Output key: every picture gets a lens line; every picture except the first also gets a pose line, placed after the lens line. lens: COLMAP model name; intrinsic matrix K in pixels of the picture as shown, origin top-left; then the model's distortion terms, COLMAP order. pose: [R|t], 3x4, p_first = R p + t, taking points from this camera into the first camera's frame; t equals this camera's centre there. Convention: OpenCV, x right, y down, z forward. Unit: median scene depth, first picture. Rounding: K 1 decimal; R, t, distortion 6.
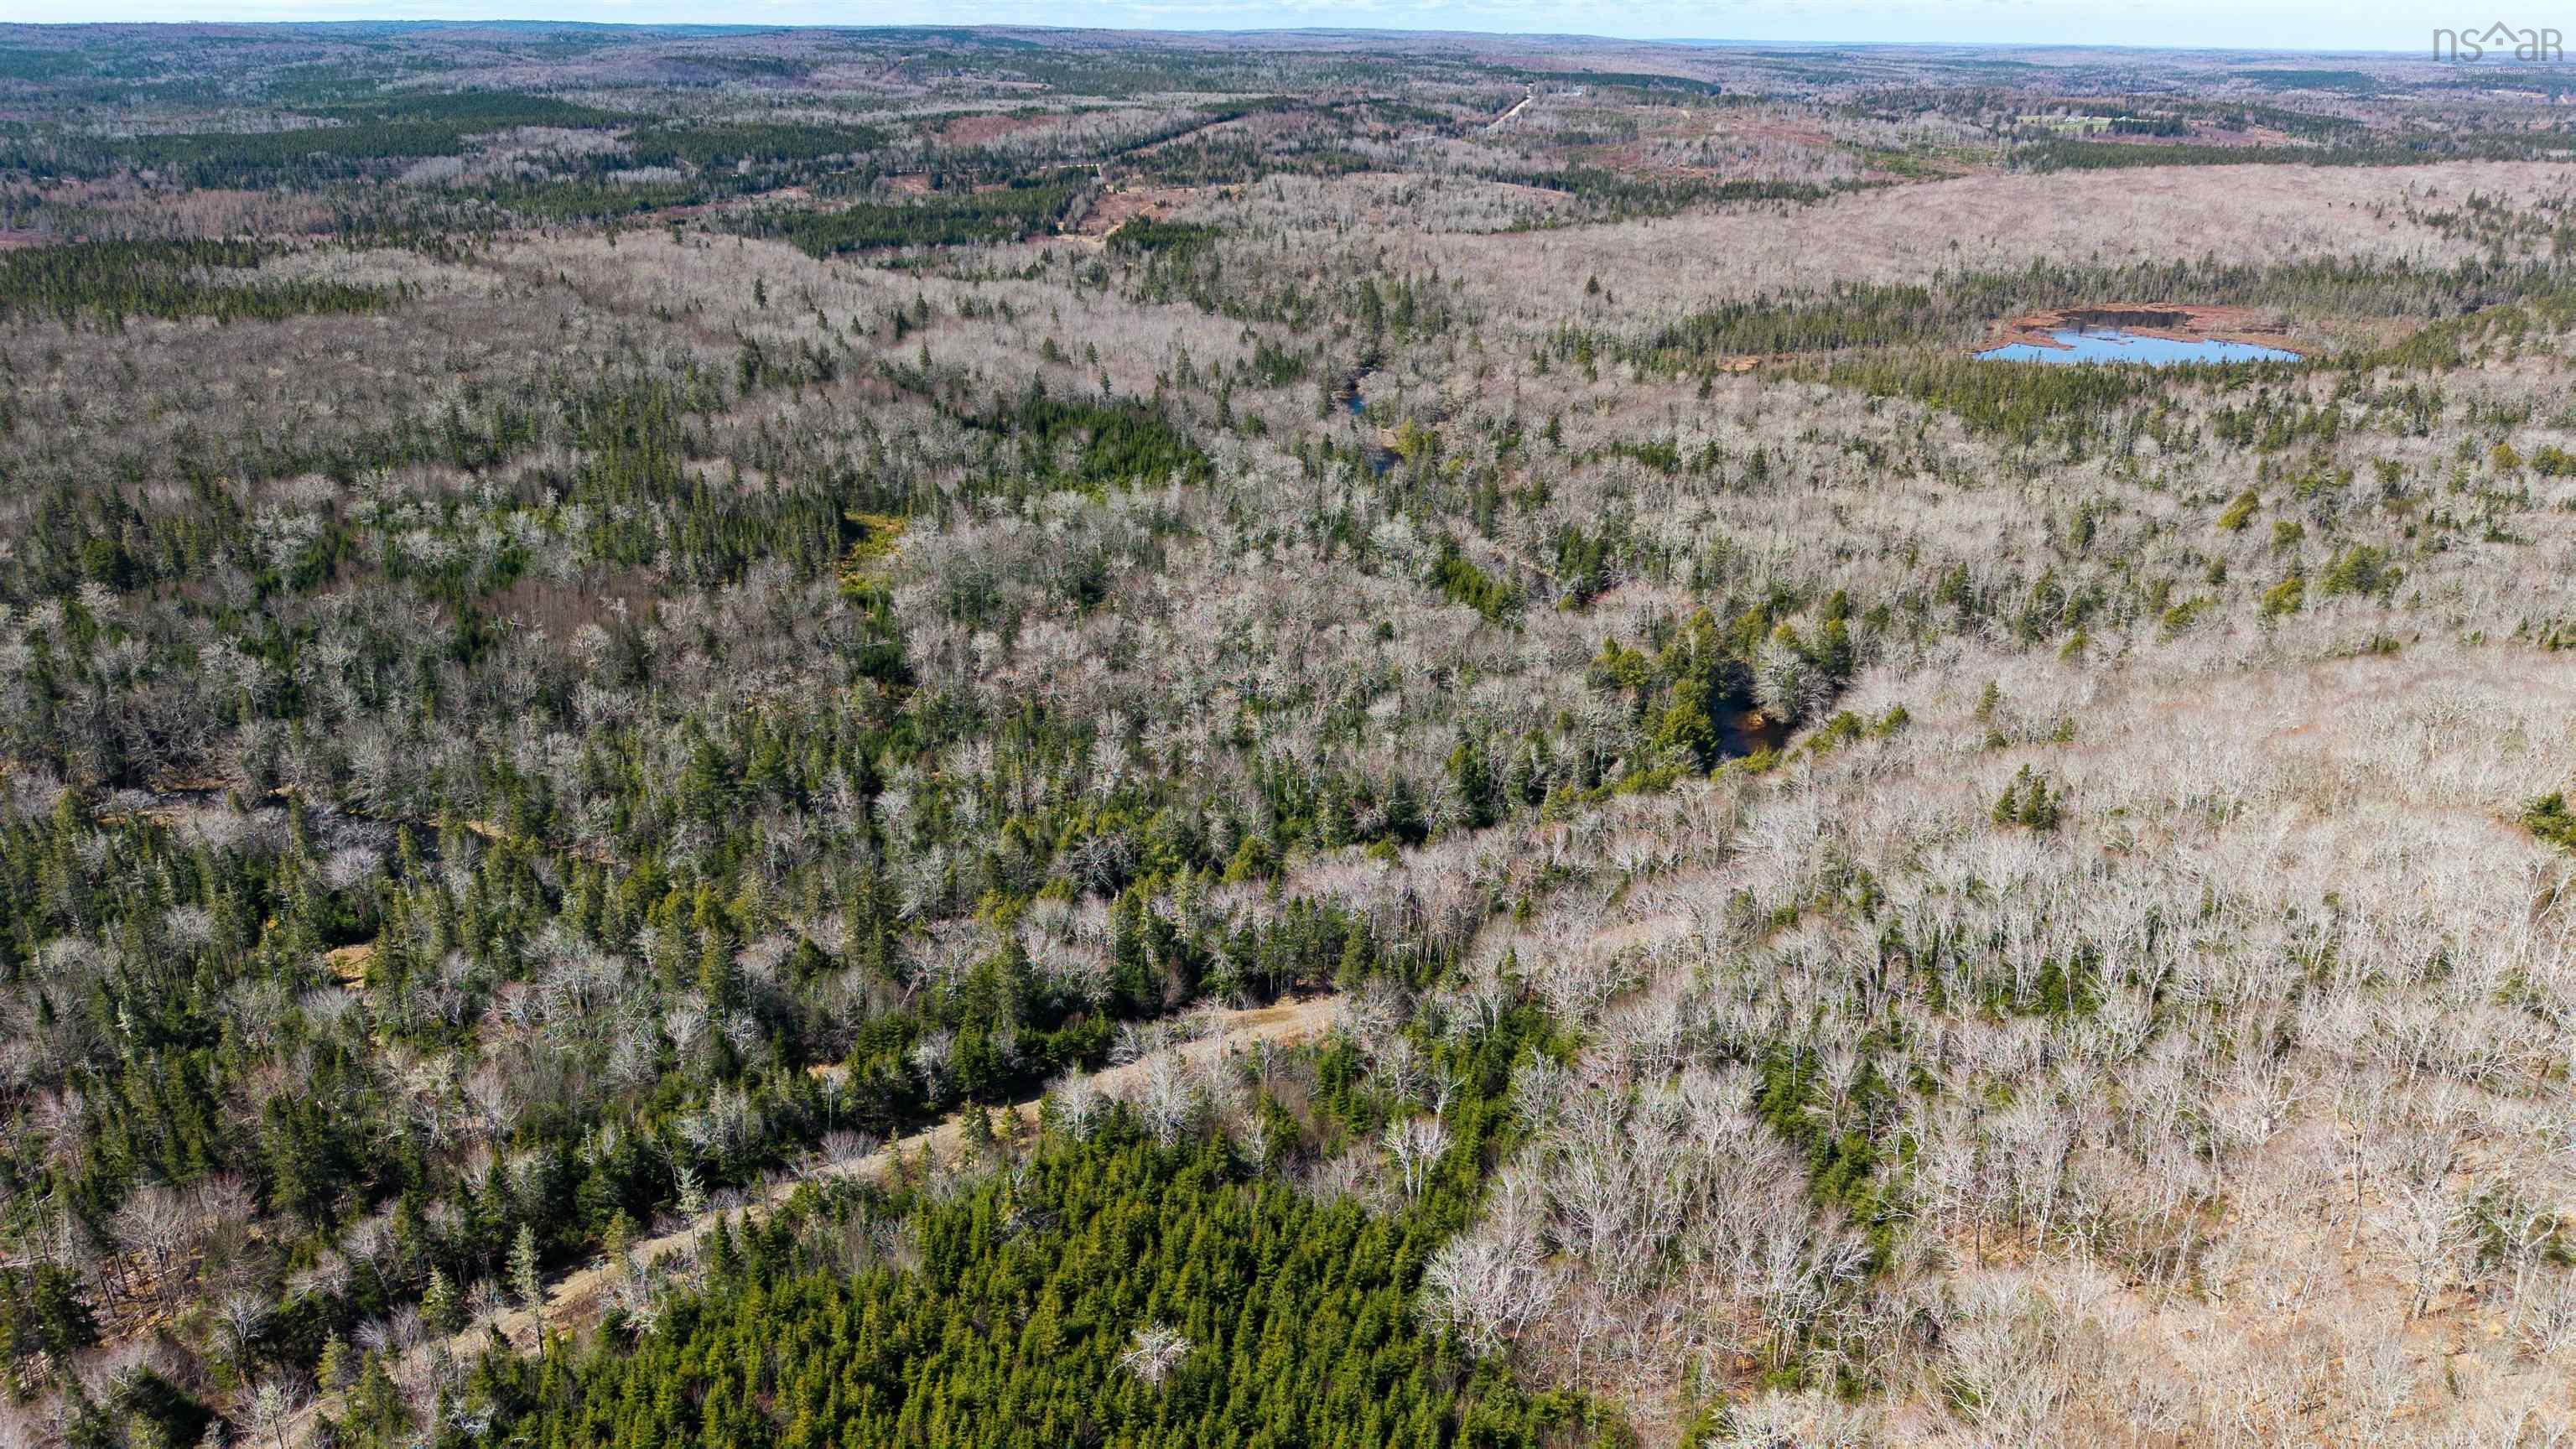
lens RADIAL K [[1702.5, 0, 1287.2], [0, 1702.5, 705.9], [0, 0, 1]] dist [0.009510, -0.011076]
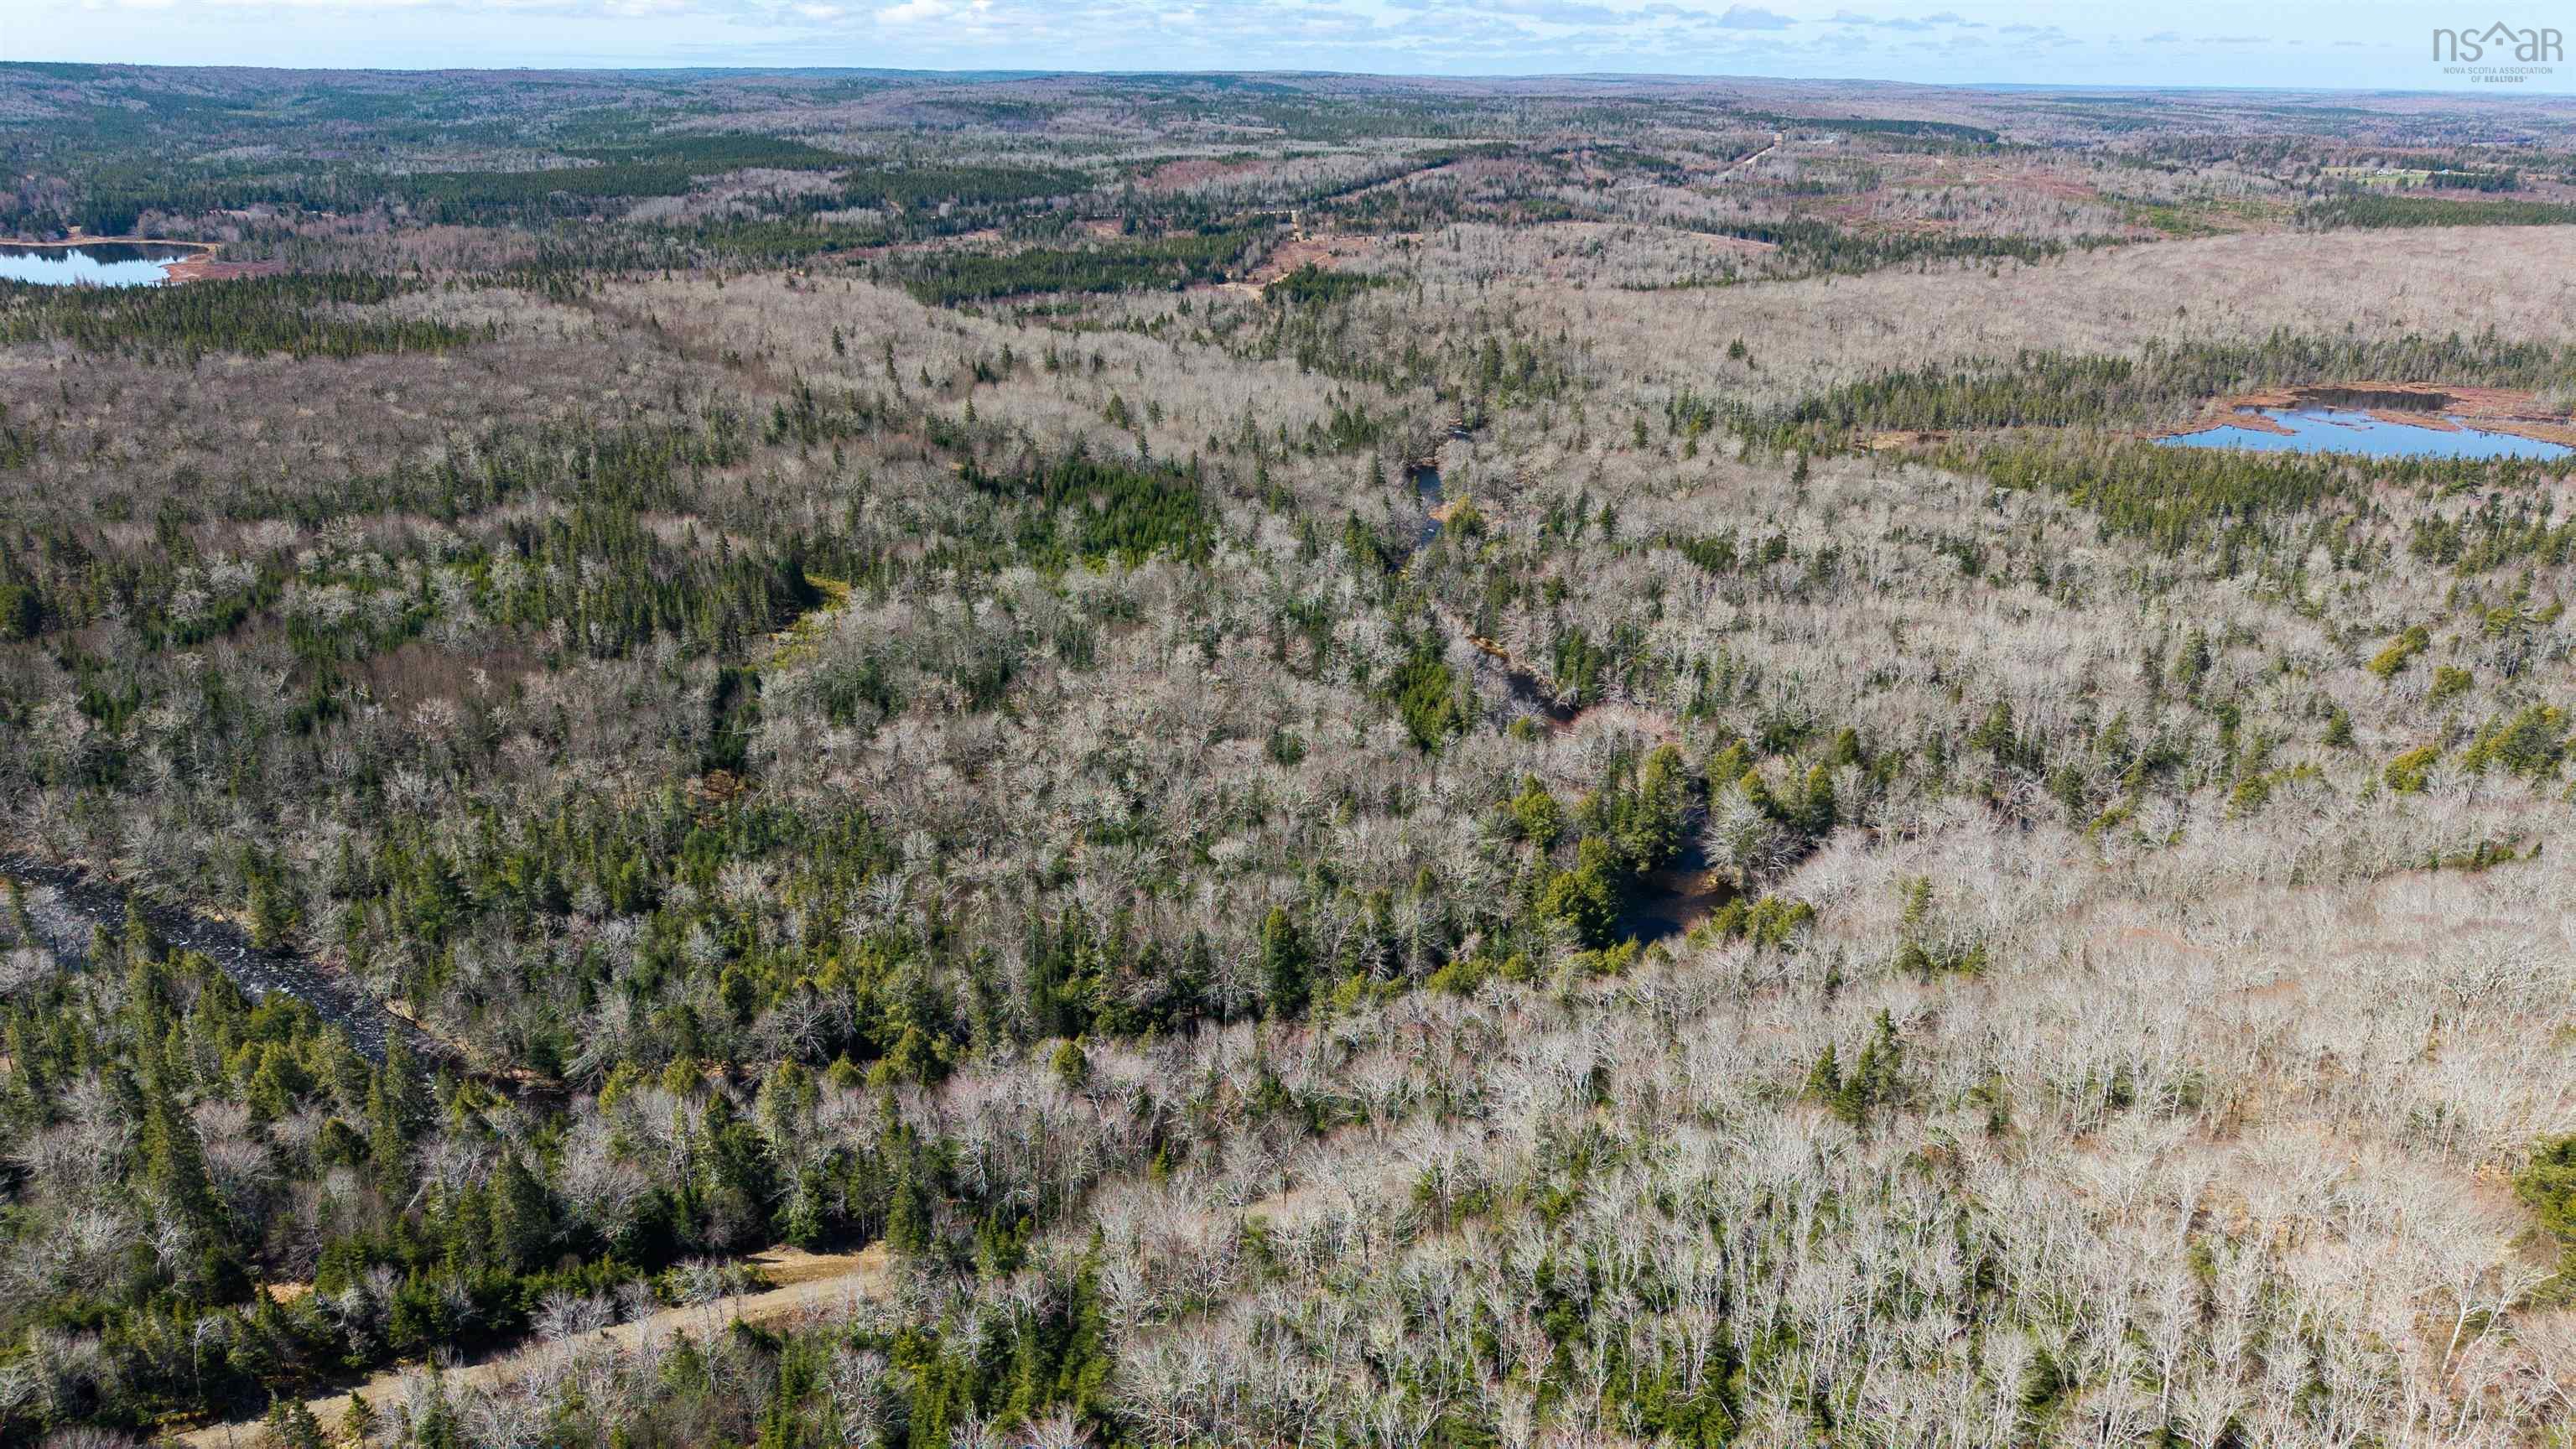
lens RADIAL K [[1702.5, 0, 1291.5], [0, 1702.5, 720.6], [0, 0, 1]] dist [0.009510, -0.011076]
pose [[0.987827, 0.054482, -0.145707, 0.089878], [-0.056793, 0.998317, -0.011744, -0.023866], [0.144822, 0.019876, 0.989258, 0.064228]]
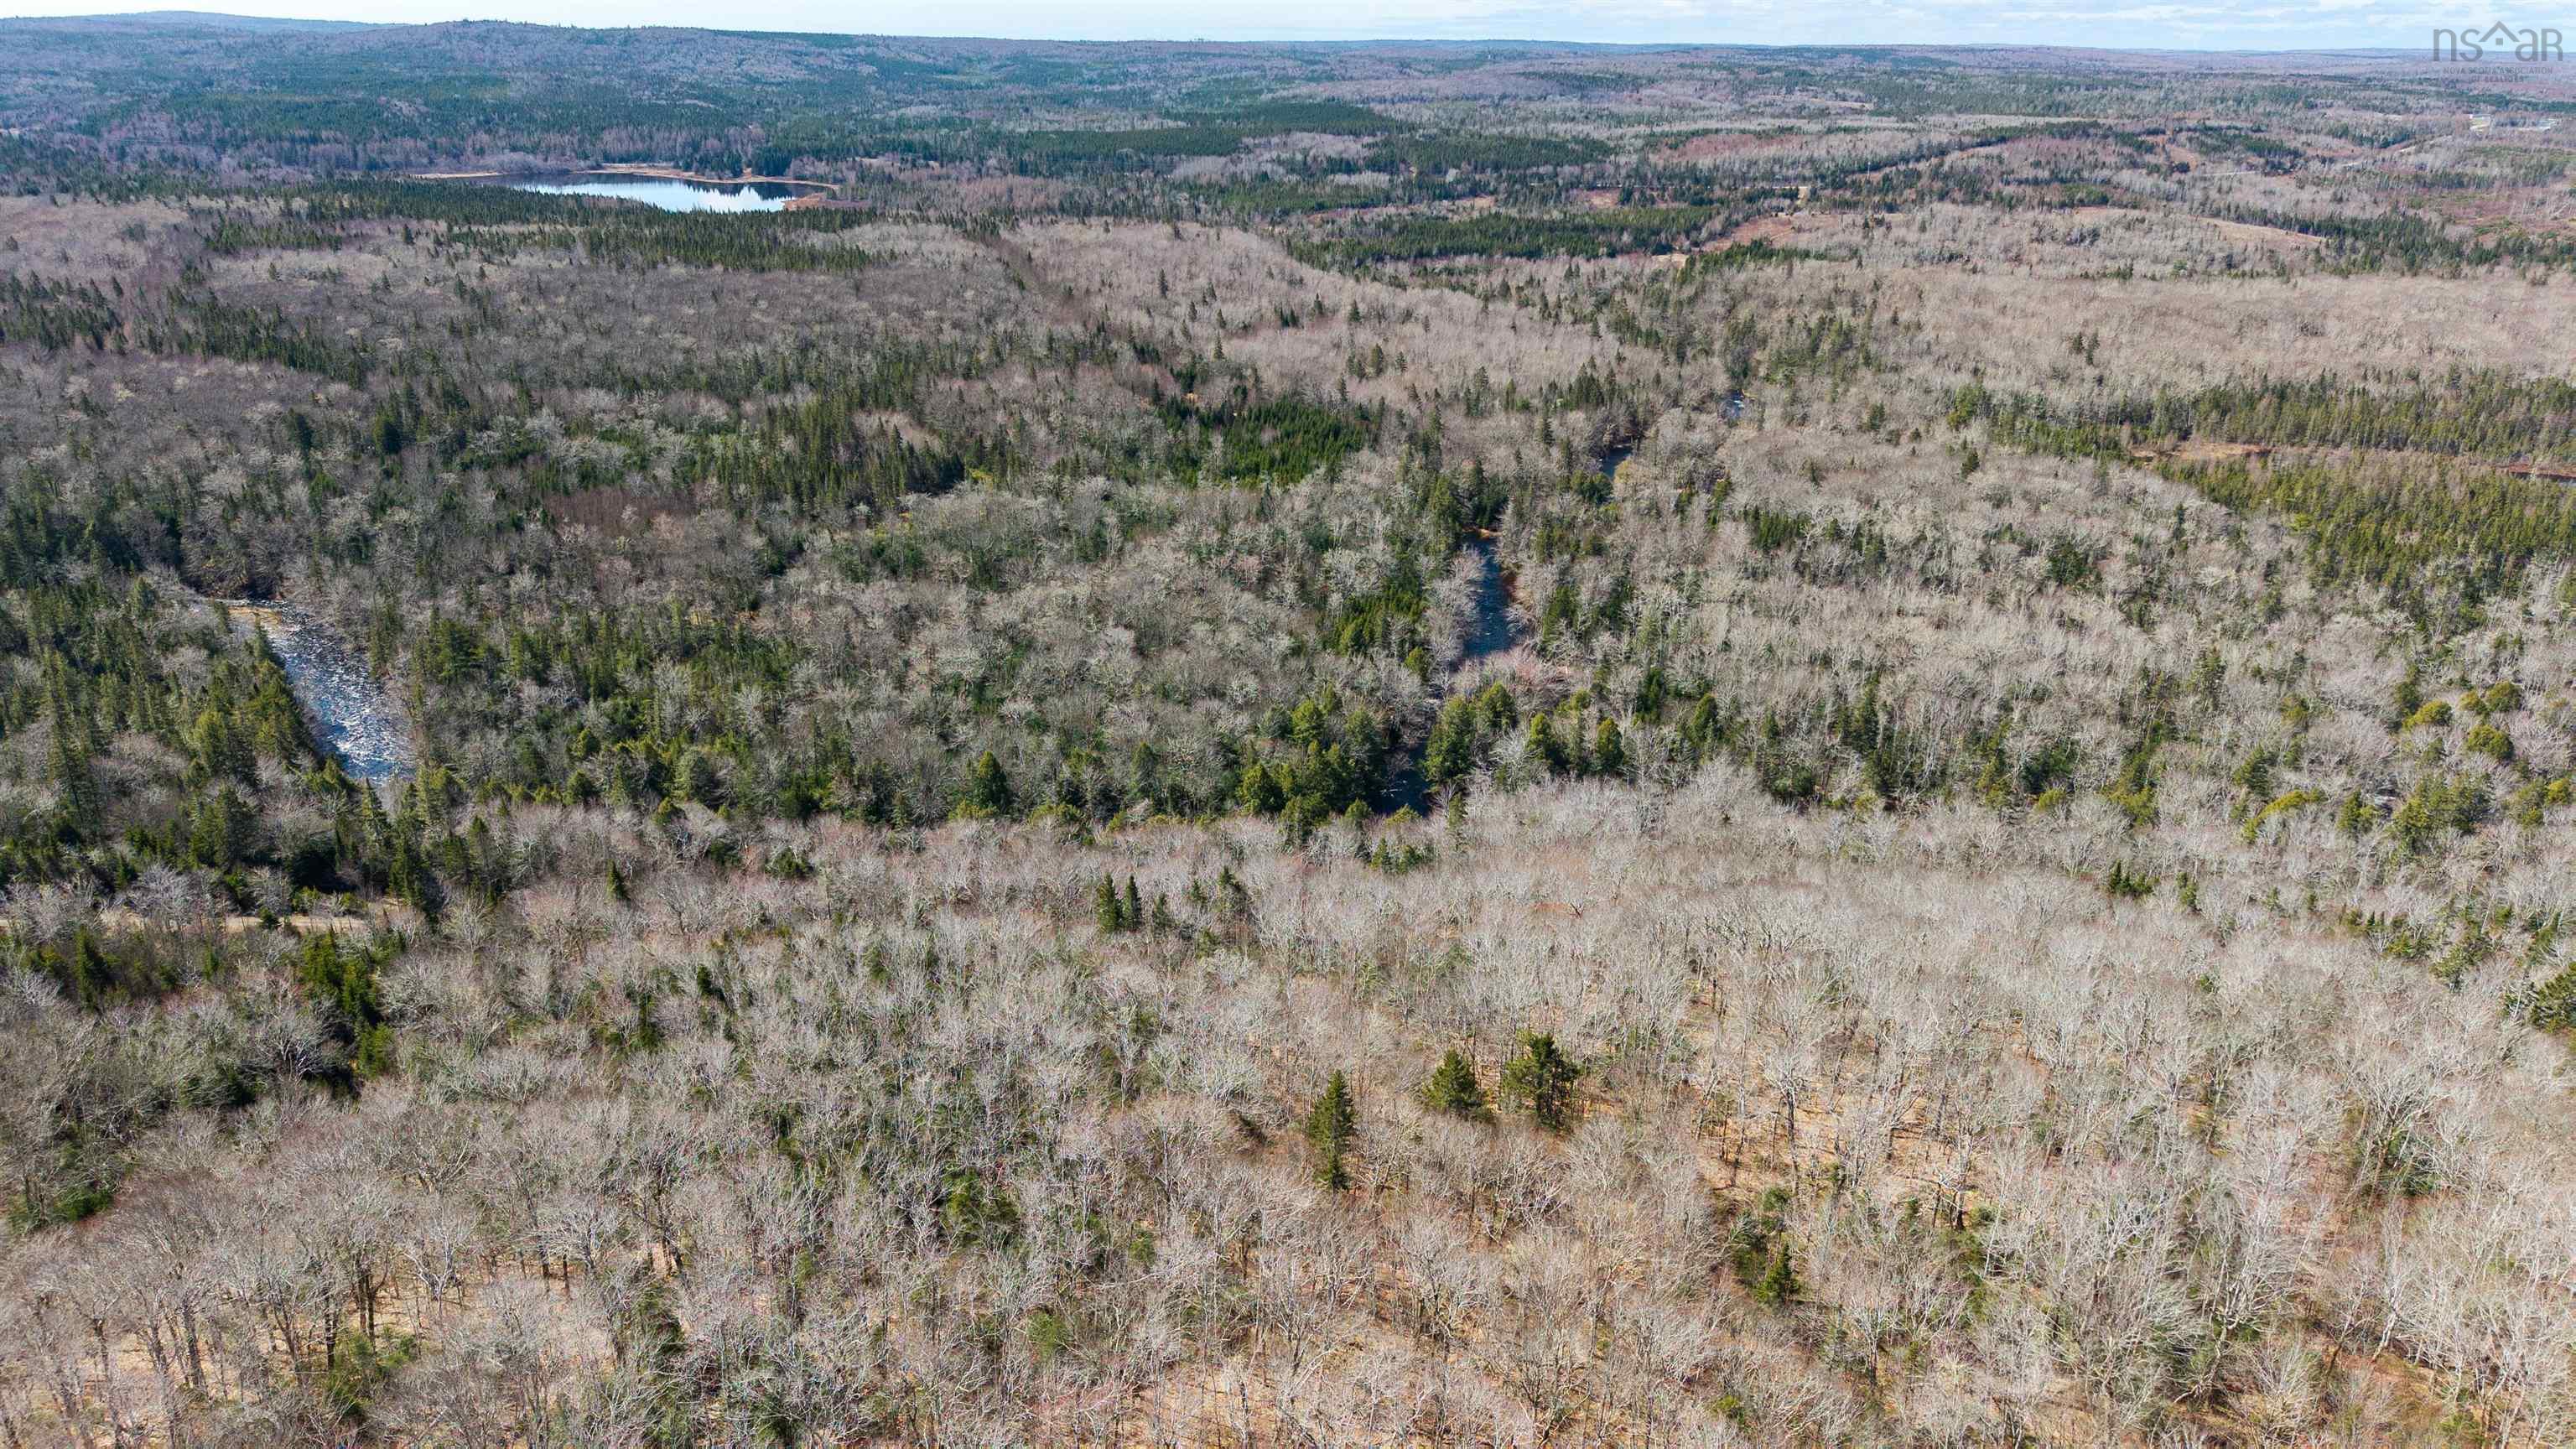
lens RADIAL K [[1702.5, 0, 1287.7], [0, 1702.5, 730.7], [0, 0, 1]] dist [0.009510, -0.011076]
pose [[0.861052, 0.191751, -0.470978, 0.280948], [-0.190822, 0.980337, 0.050264, -0.028152], [0.471356, 0.046593, 0.880712, 0.087378]]
